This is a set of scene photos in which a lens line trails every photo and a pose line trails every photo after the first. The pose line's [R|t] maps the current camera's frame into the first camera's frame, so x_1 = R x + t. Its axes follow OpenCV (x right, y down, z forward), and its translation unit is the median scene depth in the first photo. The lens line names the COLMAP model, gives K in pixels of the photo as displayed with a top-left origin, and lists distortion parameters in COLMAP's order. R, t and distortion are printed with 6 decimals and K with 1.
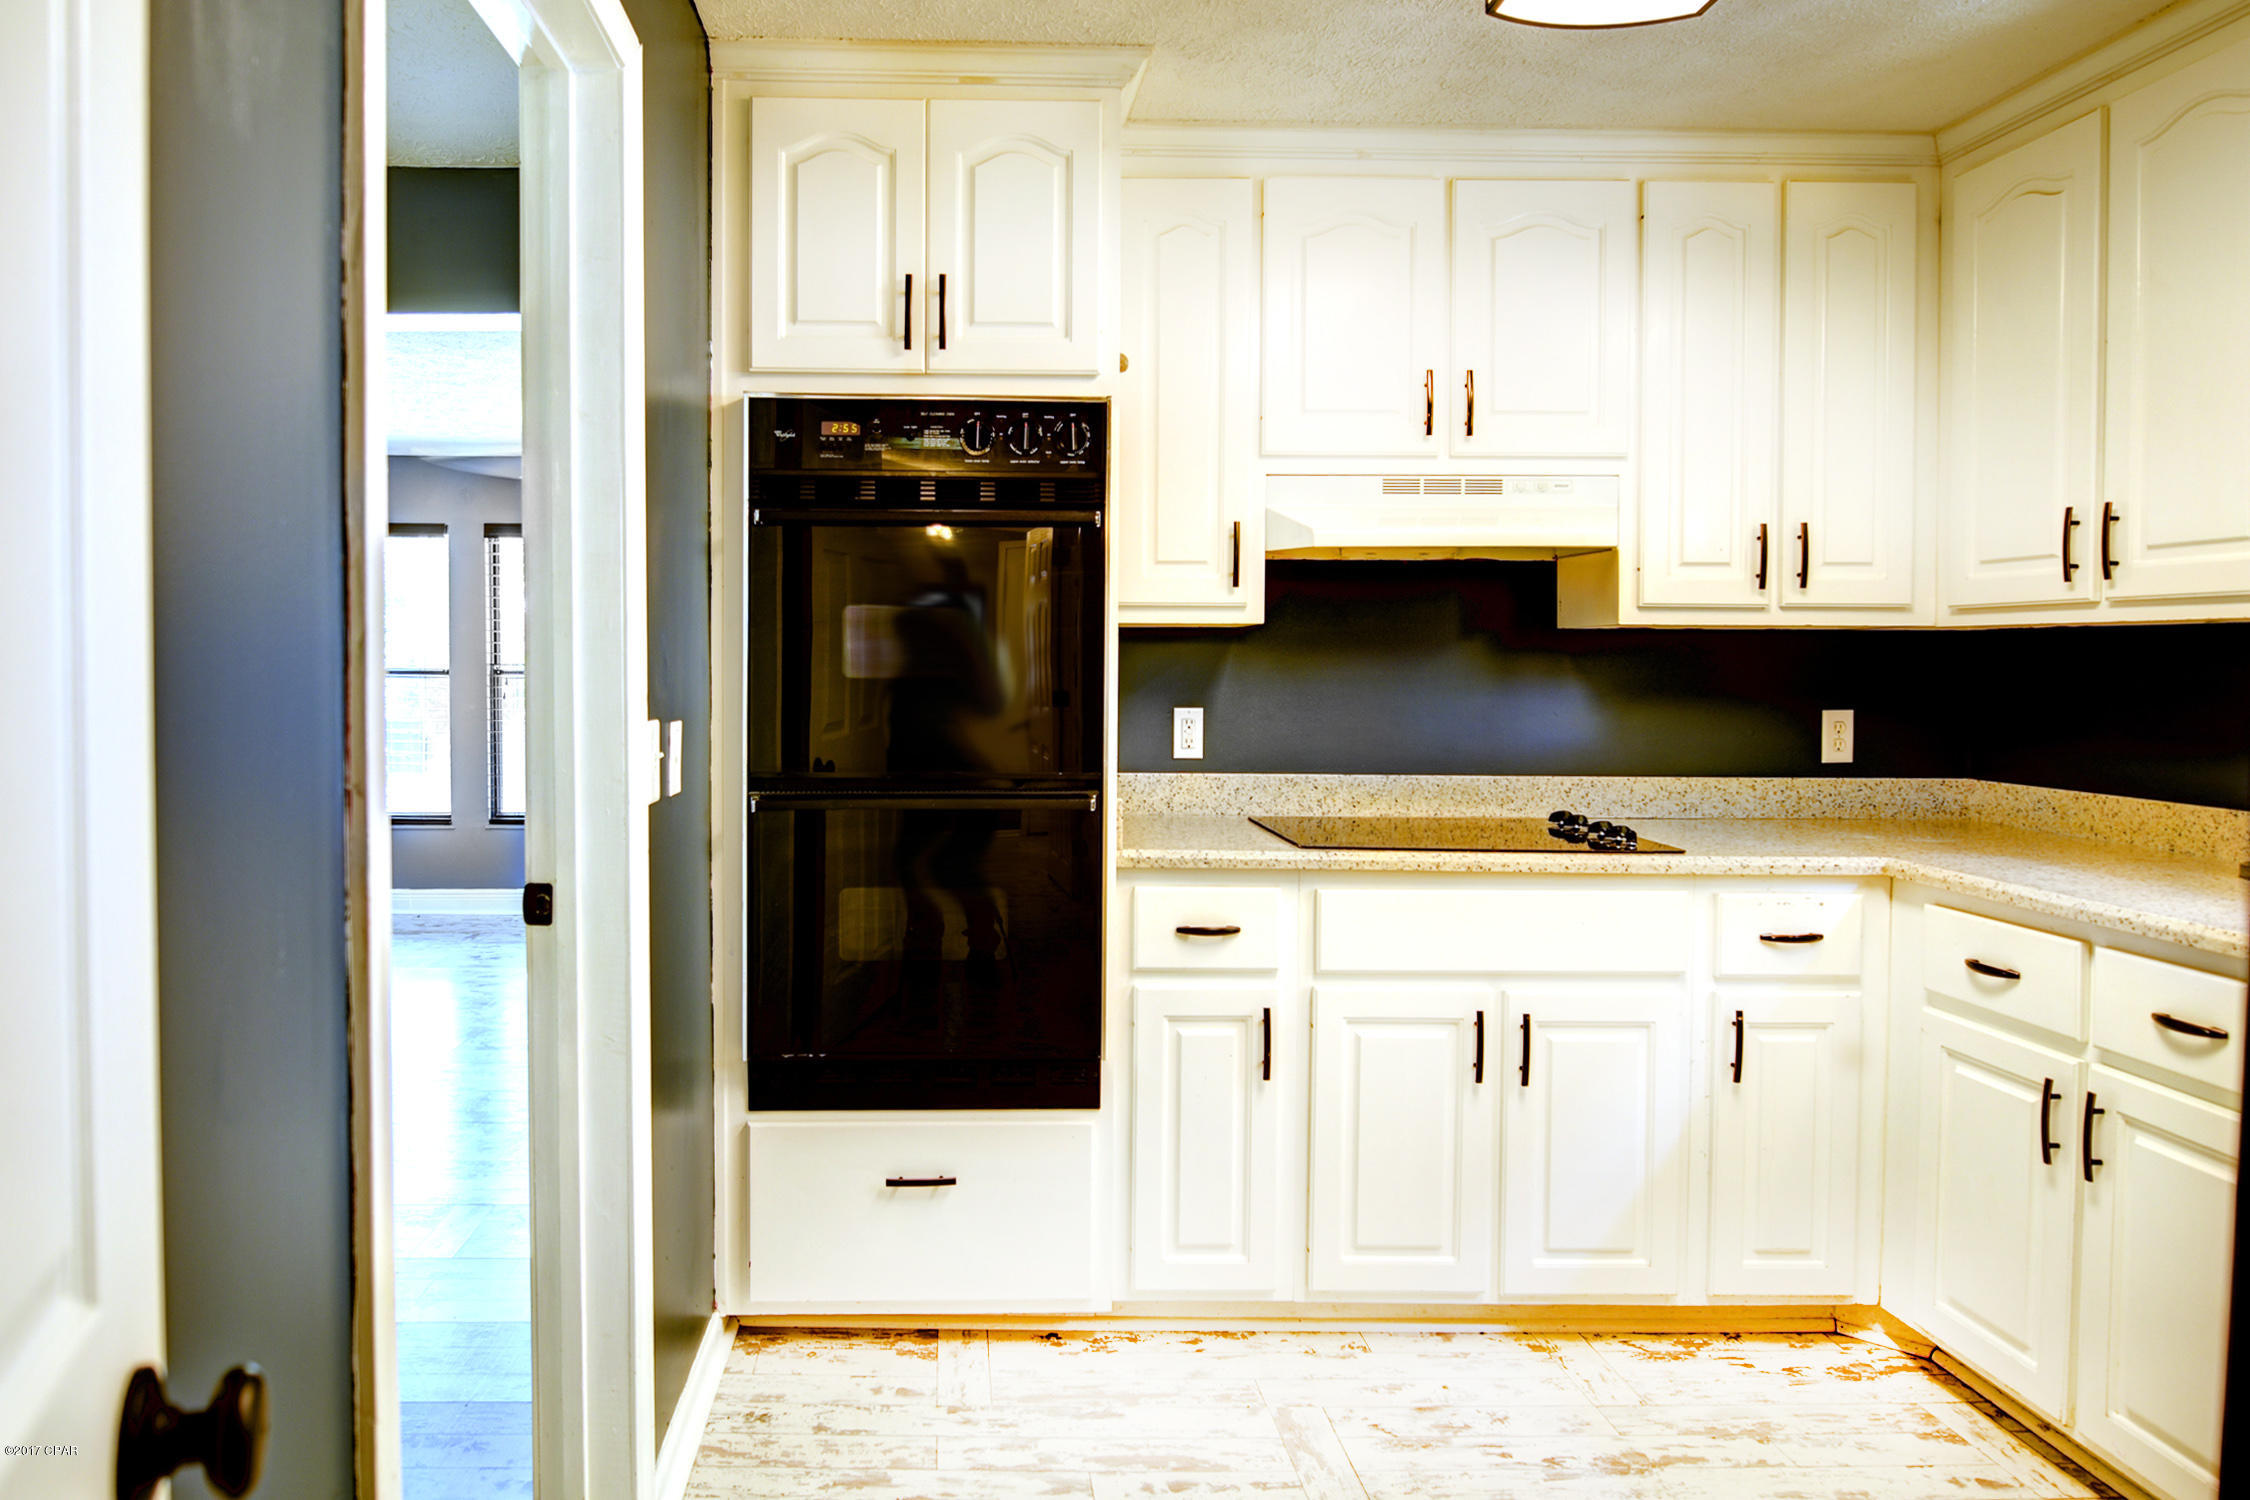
lens RADIAL K [[1379.5, 0, 1125.3], [0, 1379.5, 743.1], [0, 0, 1]] dist [-0.012929, -0.005850]
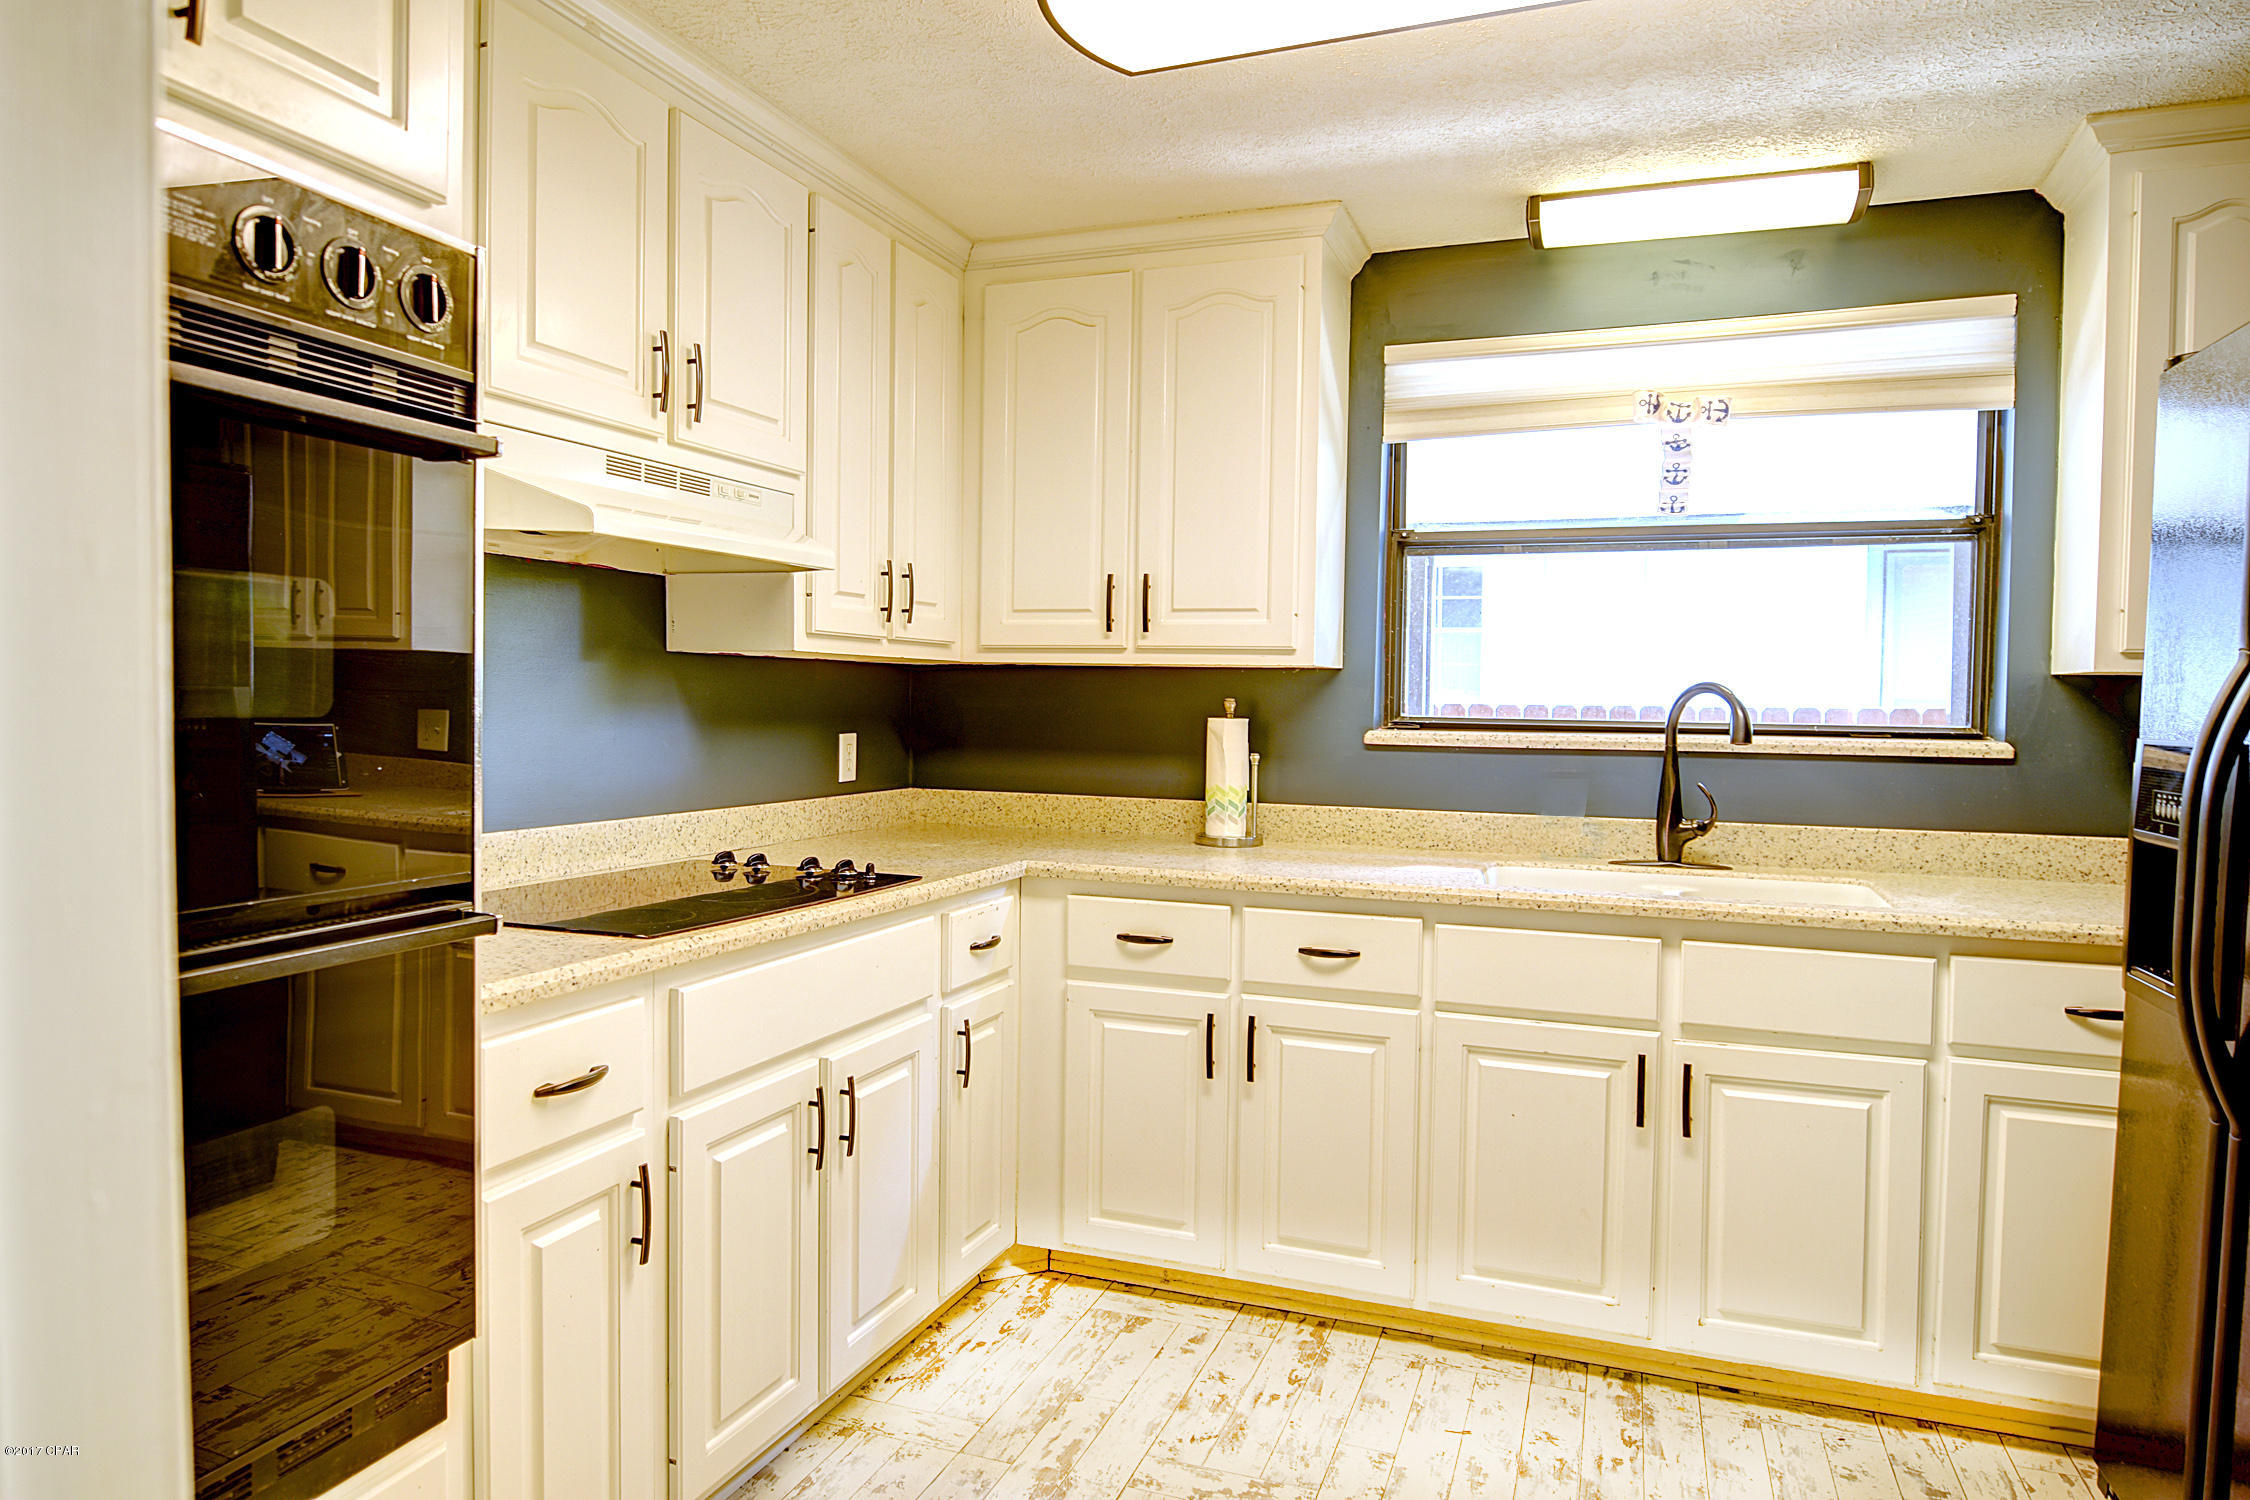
lens RADIAL K [[1221.4, 0, 1123.8], [0, 1221.4, 760.6], [0, 0, 1]] dist [-0.014523, -0.001324]
pose [[0.441556, -0.042407, 0.896231, -0.333224], [0.038226, 0.998865, 0.028430, -0.027484], [-0.896419, 0.021706, 0.442676, 0.462181]]
